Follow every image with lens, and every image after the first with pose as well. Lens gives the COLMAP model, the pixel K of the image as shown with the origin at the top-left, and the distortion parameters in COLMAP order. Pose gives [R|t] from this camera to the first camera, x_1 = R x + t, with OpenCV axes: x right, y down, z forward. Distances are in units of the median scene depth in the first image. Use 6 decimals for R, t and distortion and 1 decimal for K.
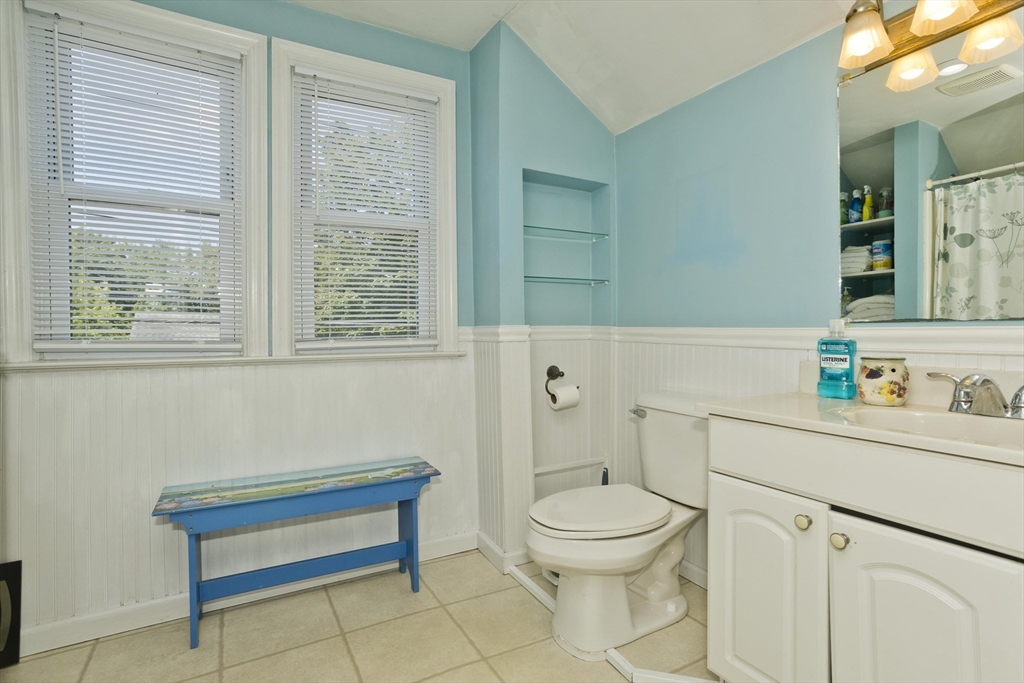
lens RADIAL K [[502.8, 0, 506.3], [0, 502.8, 336.1], [0, 0, 1]] dist [-0.028131, 0.013927]
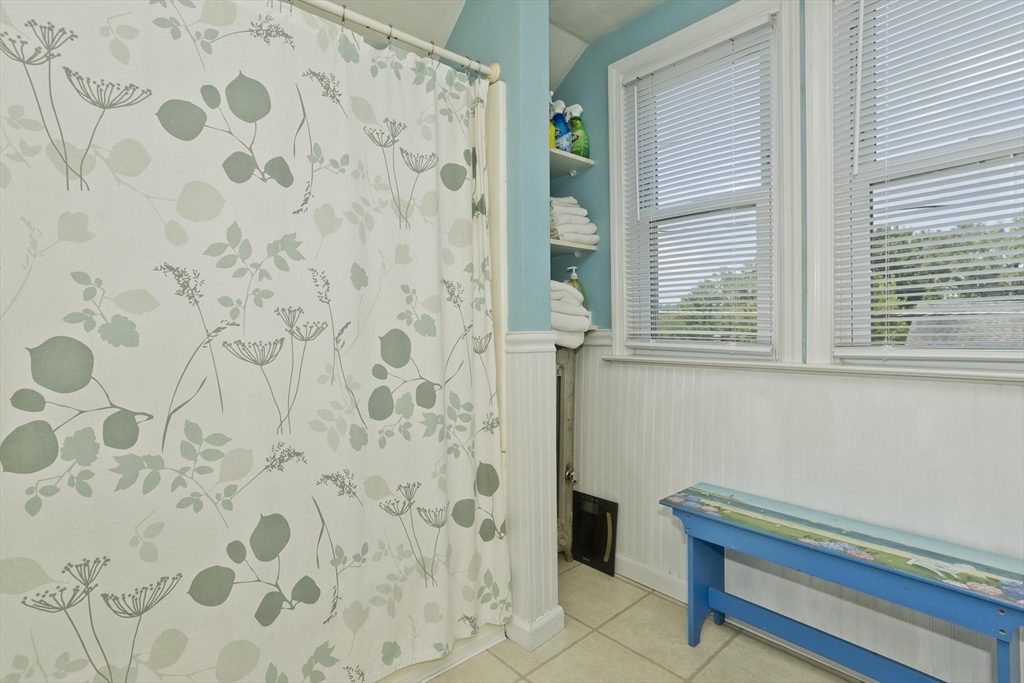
lens RADIAL K [[502.8, 0, 506.8], [0, 502.8, 343.1], [0, 0, 1]] dist [-0.028131, 0.013927]
pose [[0.219302, 0.030344, -0.975185, 0.235061], [0.001494, 0.999505, 0.031436, -0.020872], [0.975656, -0.008351, 0.219148, 0.371916]]
